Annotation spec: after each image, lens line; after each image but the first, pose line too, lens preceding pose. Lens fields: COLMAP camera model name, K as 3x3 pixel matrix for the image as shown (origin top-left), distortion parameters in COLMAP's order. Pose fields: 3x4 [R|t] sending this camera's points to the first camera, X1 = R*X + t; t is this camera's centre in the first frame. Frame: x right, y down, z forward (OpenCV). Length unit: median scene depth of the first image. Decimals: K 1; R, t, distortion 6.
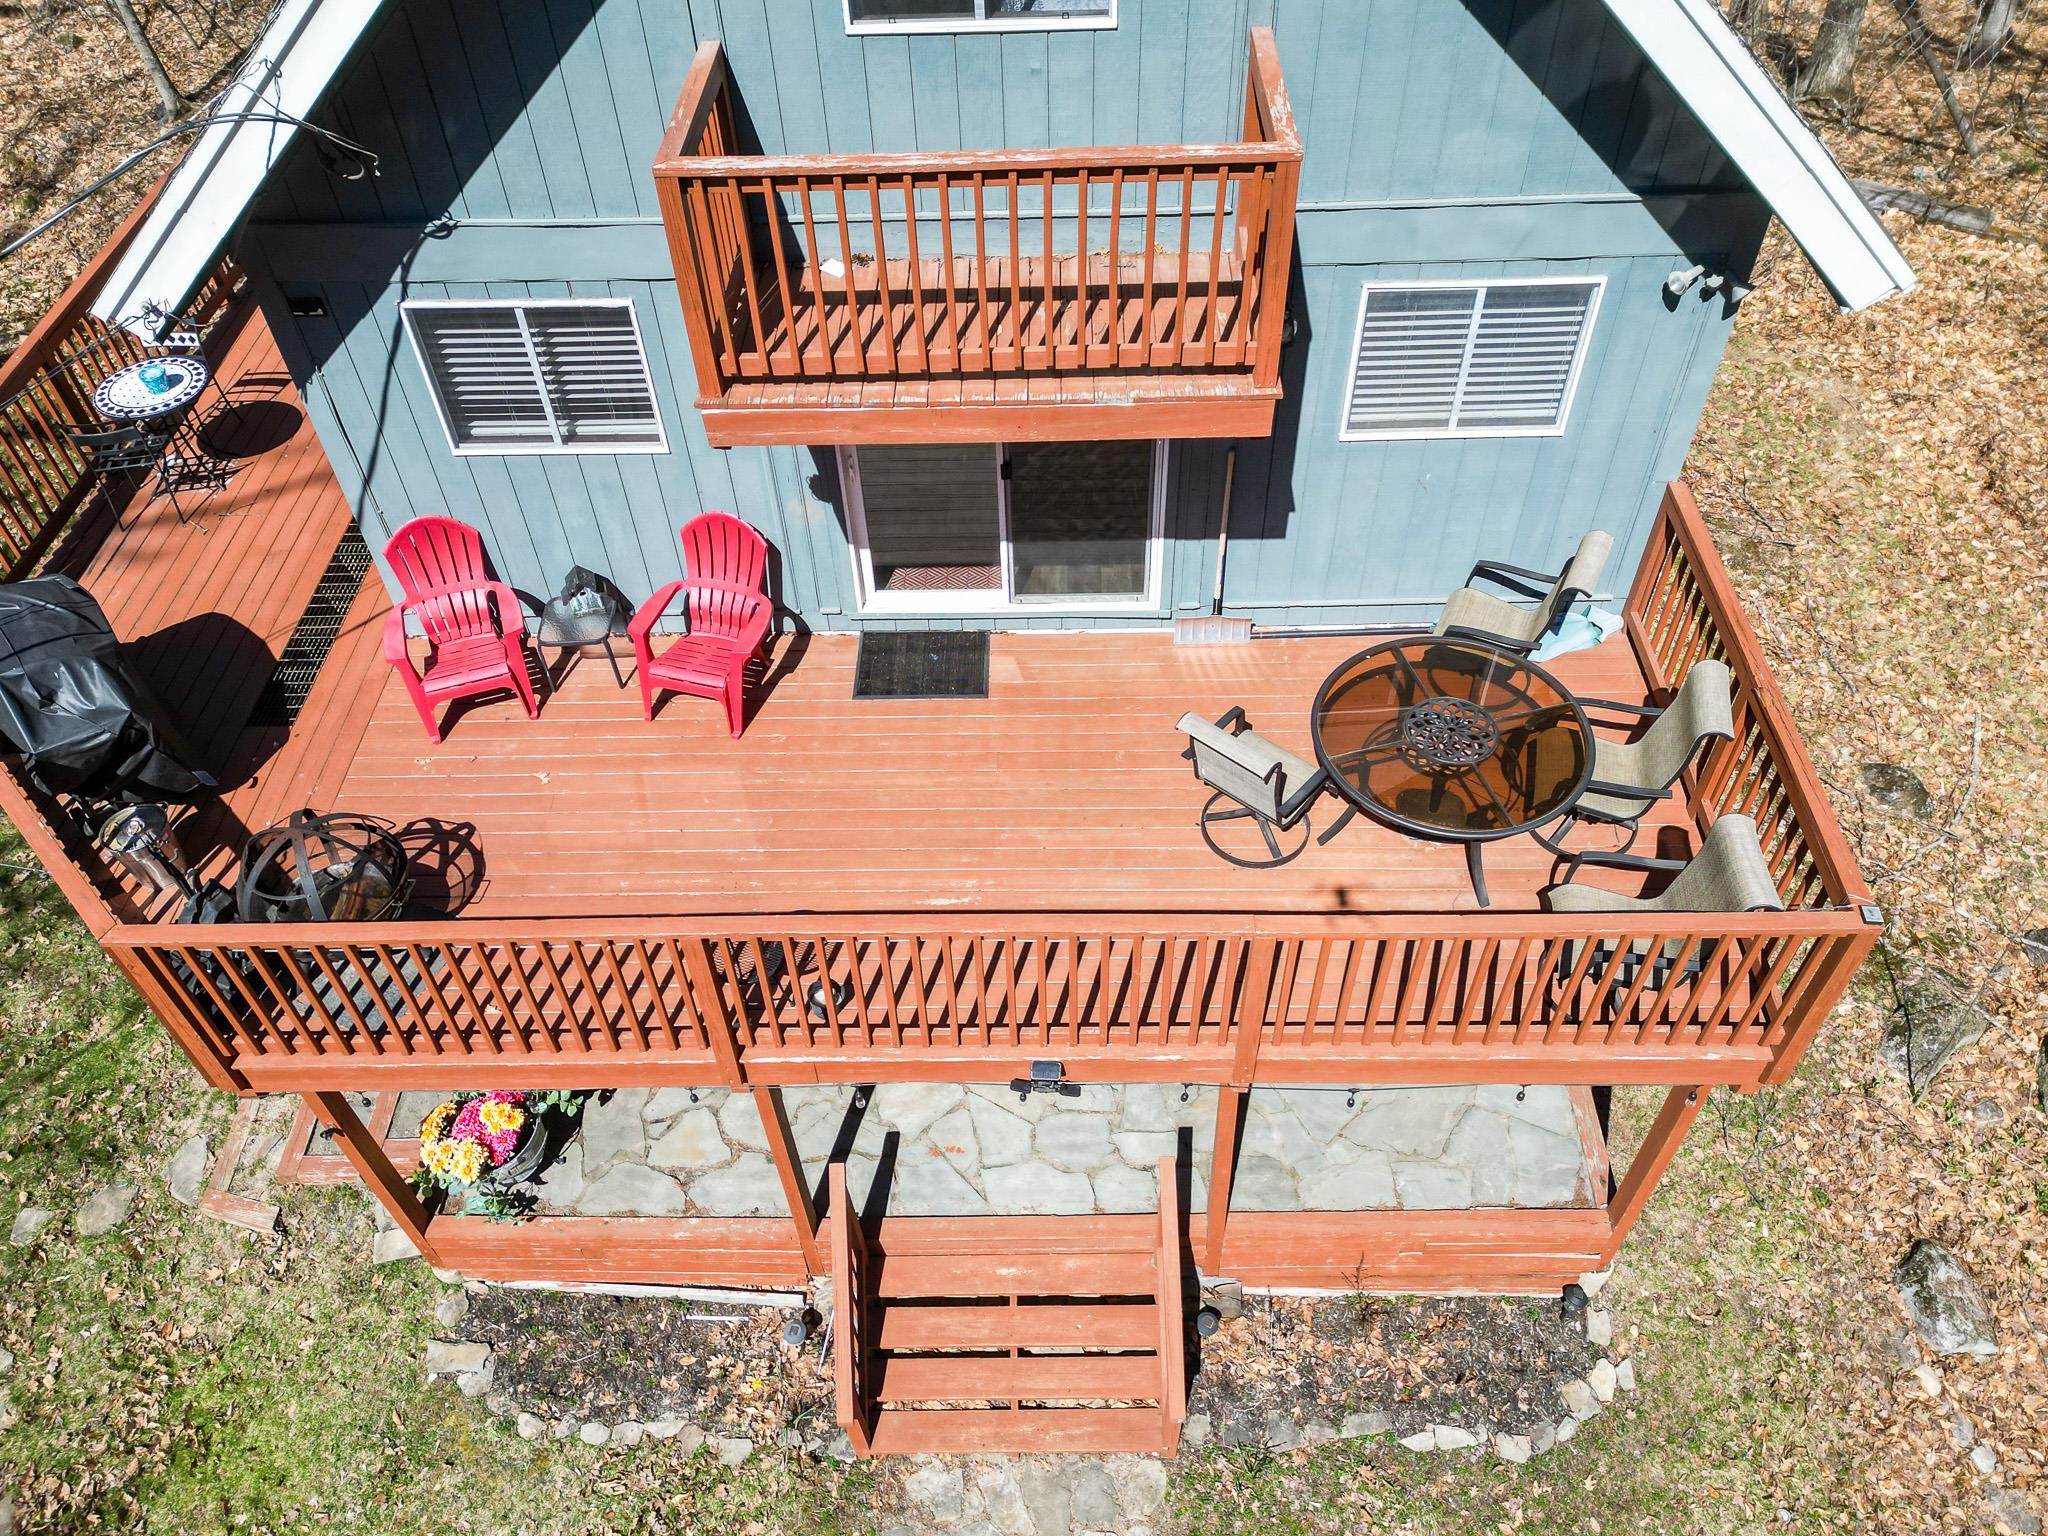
lens RADIAL K [[1505.1, 0, 1020.6], [0, 1505.1, 772.0], [0, 0, 1]] dist [0.098526, -0.103992]
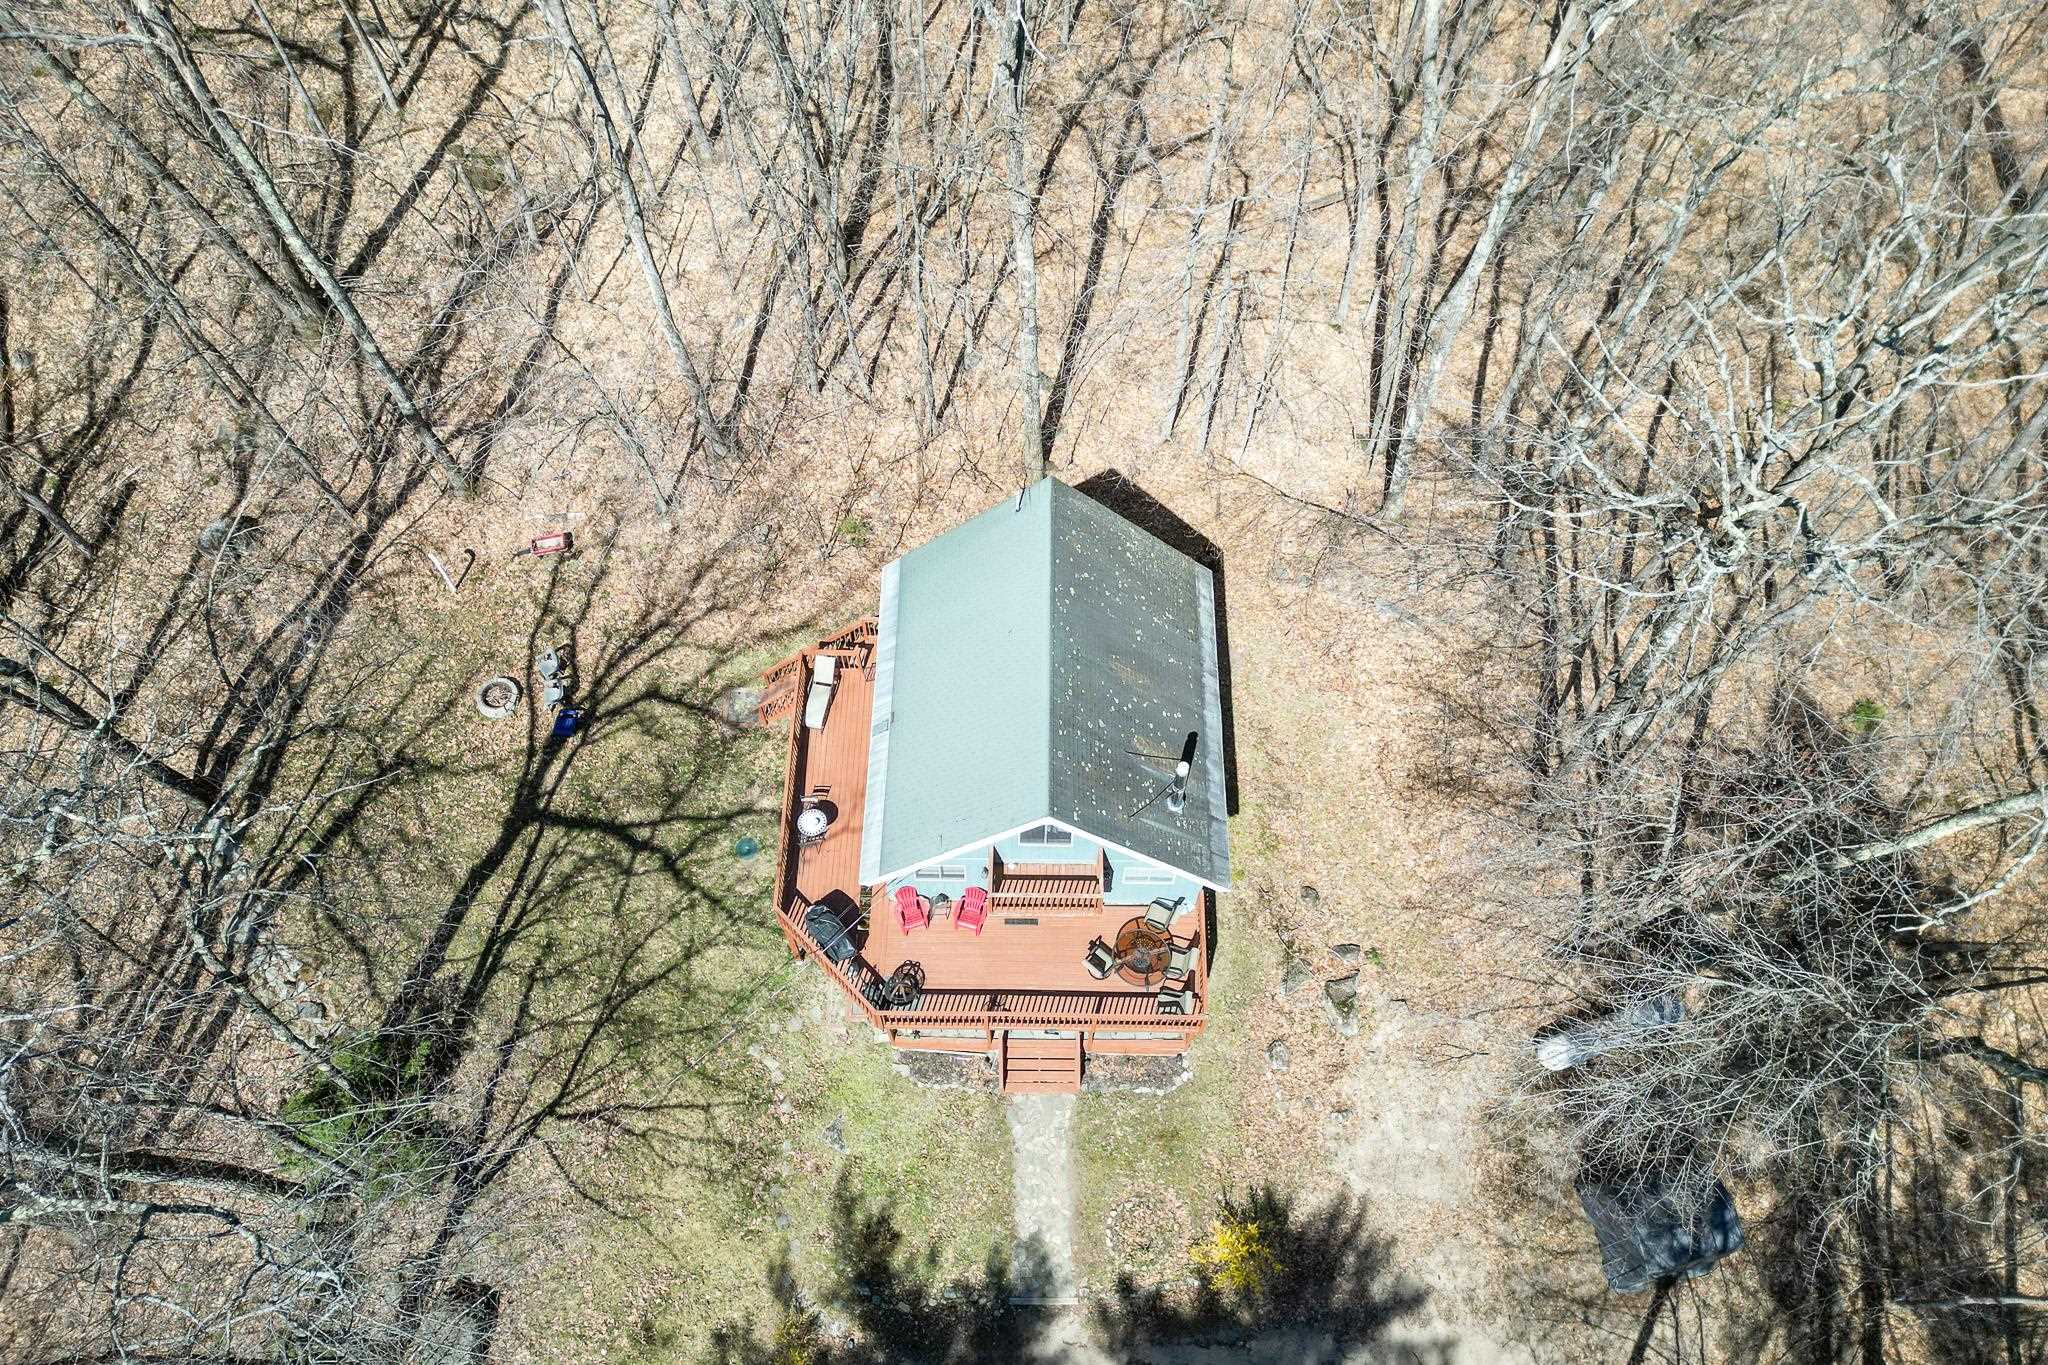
lens RADIAL K [[1460.8, 0, 1022.1], [0, 1460.8, 674.4], [0, 0, 1]] dist [0.061810, -0.039903]
pose [[0.999474, 0.018448, 0.026680, -0.172656], [-0.023938, 0.974551, 0.222885, -1.498501], [-0.021890, -0.223406, 0.974480, -2.542084]]
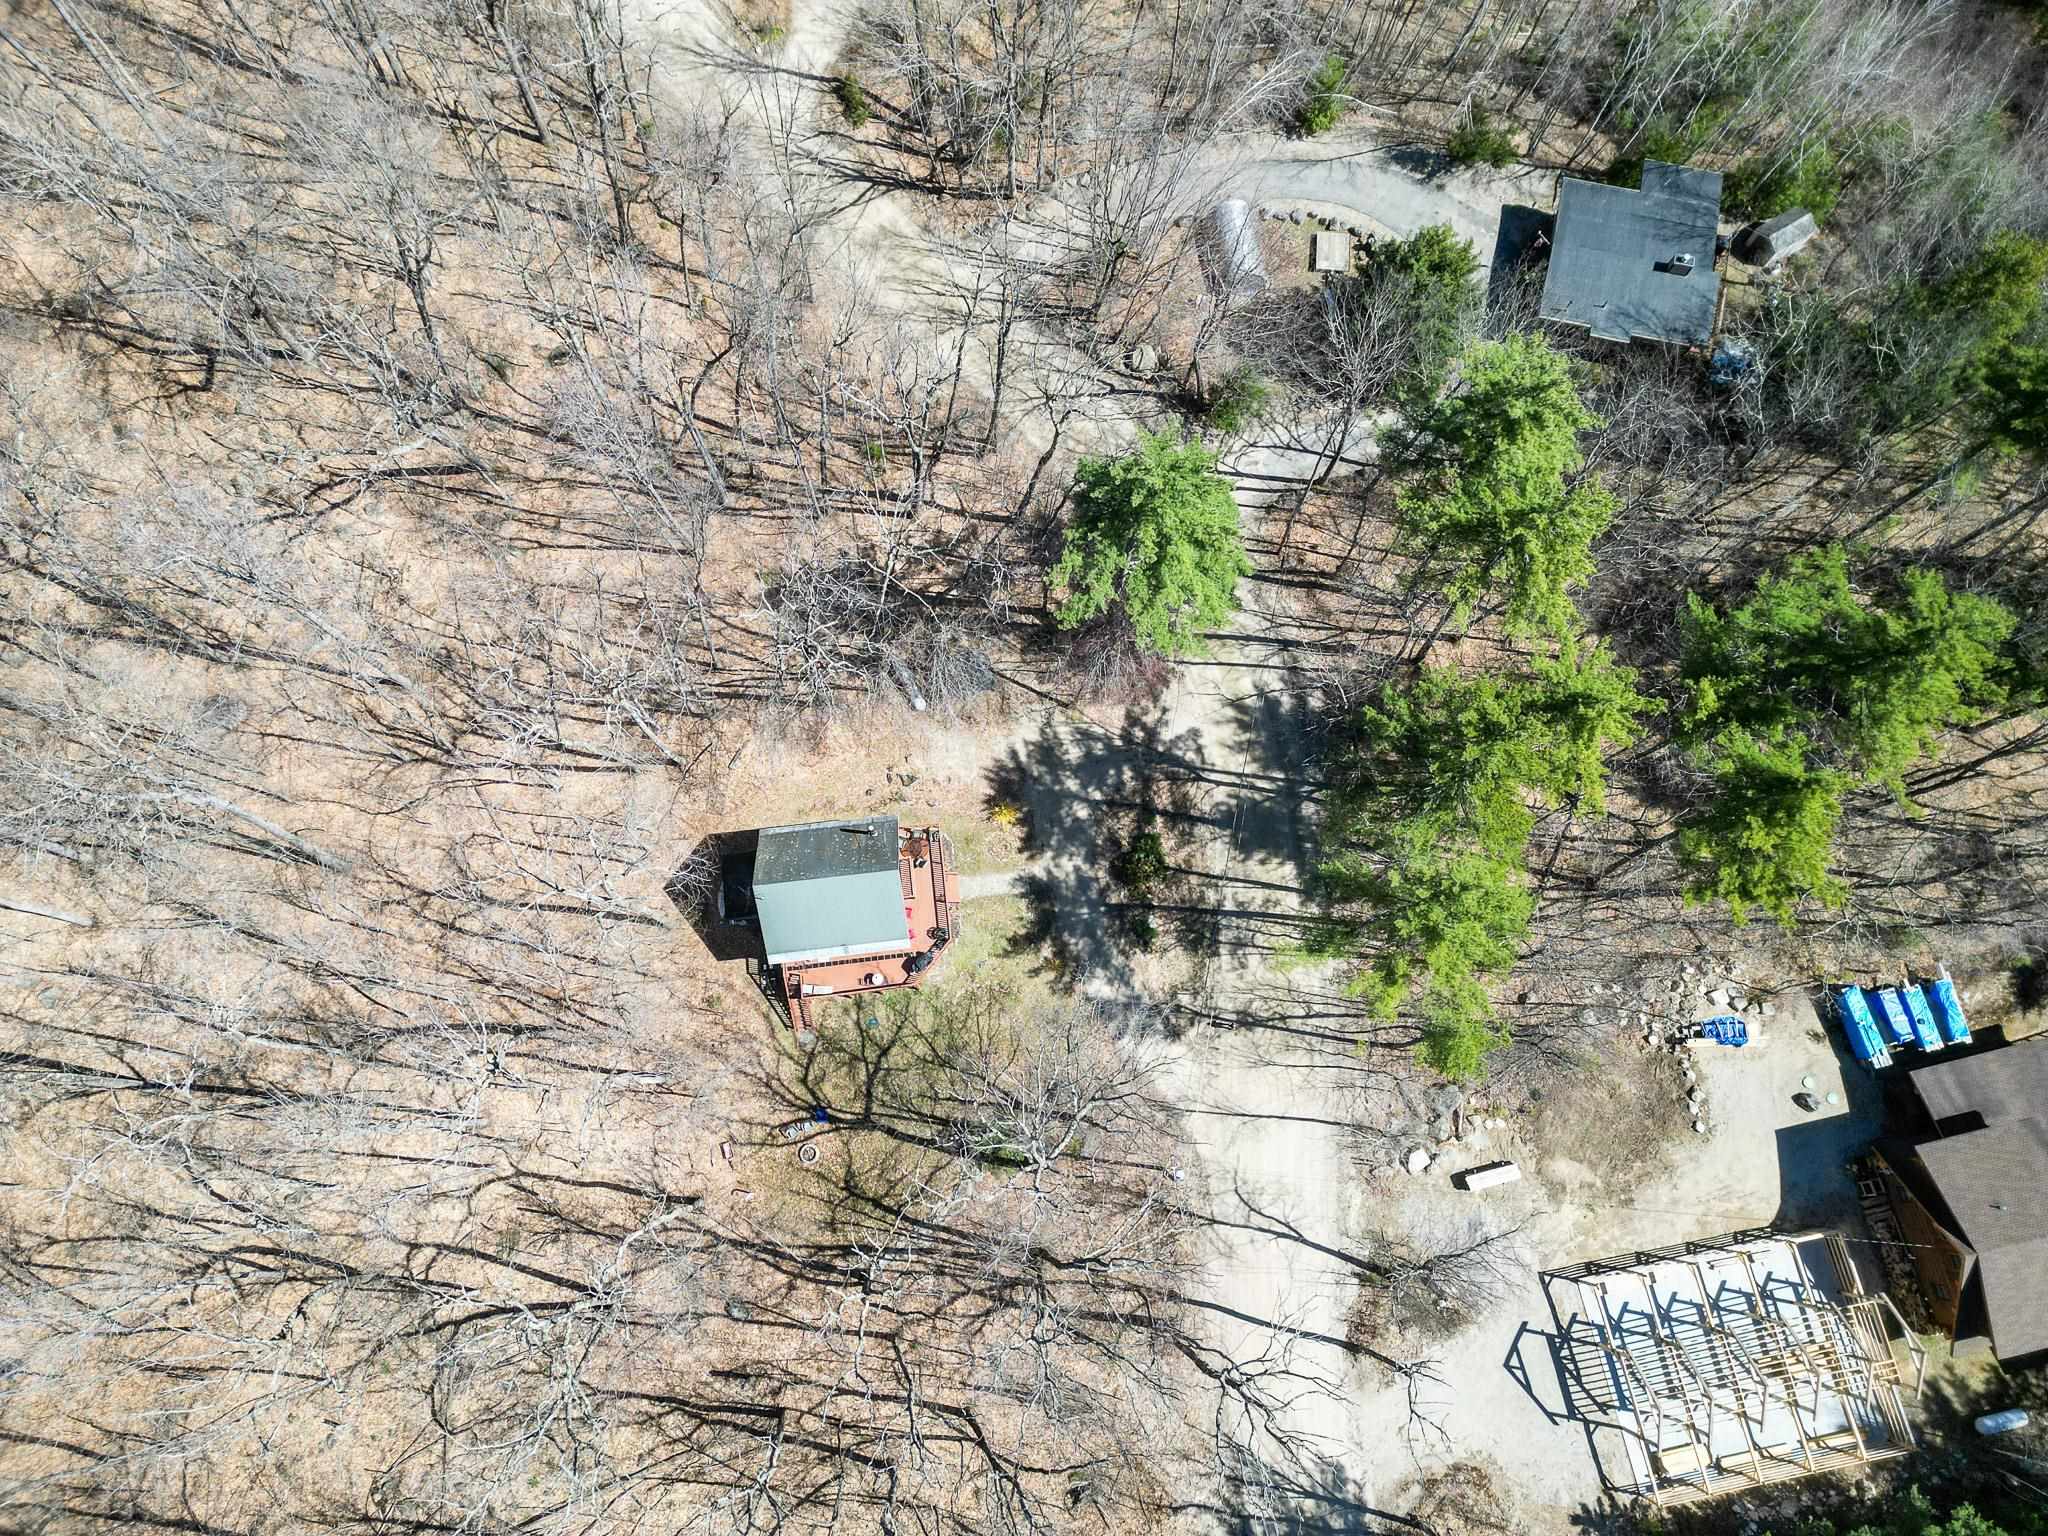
lens RADIAL K [[1505.1, 0, 1020.6], [0, 1505.1, 772.0], [0, 0, 1]] dist [0.098526, -0.103992]
pose [[-0.125100, -0.954623, 0.270268, -2.120476], [0.736314, 0.093248, 0.670184, -6.365895], [-0.664975, 0.282842, 0.691237, -6.794406]]
